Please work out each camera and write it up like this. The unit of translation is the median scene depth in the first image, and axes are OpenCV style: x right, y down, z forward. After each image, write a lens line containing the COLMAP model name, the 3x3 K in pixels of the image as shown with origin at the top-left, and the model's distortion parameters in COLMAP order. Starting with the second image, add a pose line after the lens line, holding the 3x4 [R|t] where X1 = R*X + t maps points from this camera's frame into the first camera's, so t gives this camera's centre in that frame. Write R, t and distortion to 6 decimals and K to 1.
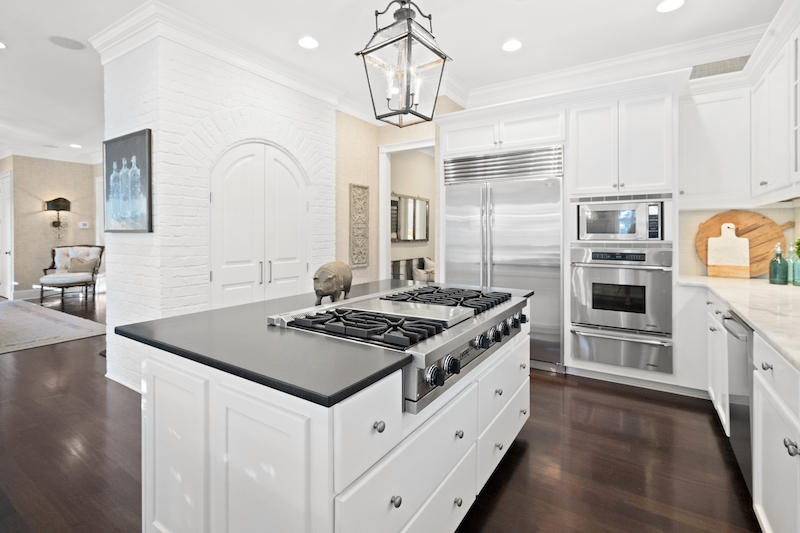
lens RADIAL K [[374.7, 0, 402.0], [0, 374.7, 236.0], [0, 0, 1]] dist [-0.000846, -0.000005]
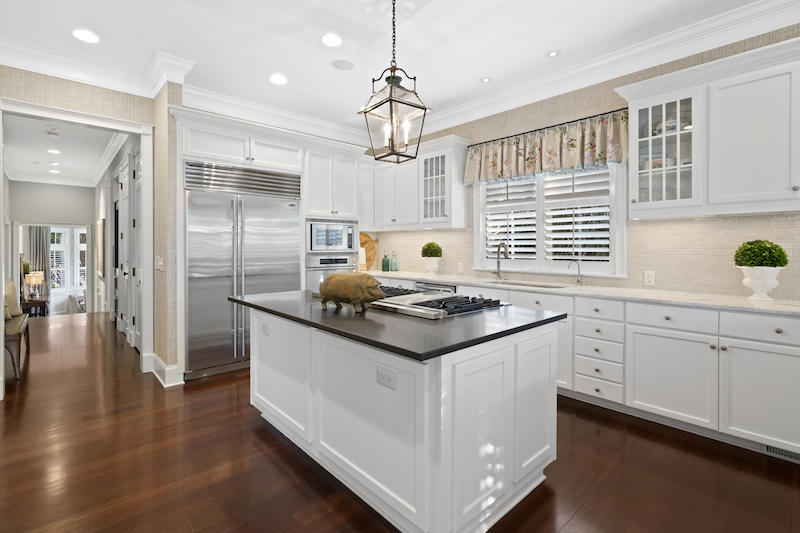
lens RADIAL K [[374.1, 0, 401.2], [0, 374.1, 251.9], [0, 0, 1]] dist [-0.000519, -0.000059]
pose [[0.253231, -0.020661, 0.967185, -0.757829], [-0.000341, 0.999770, 0.021447, -0.012706], [-0.967406, -0.005761, 0.253166, 0.371826]]
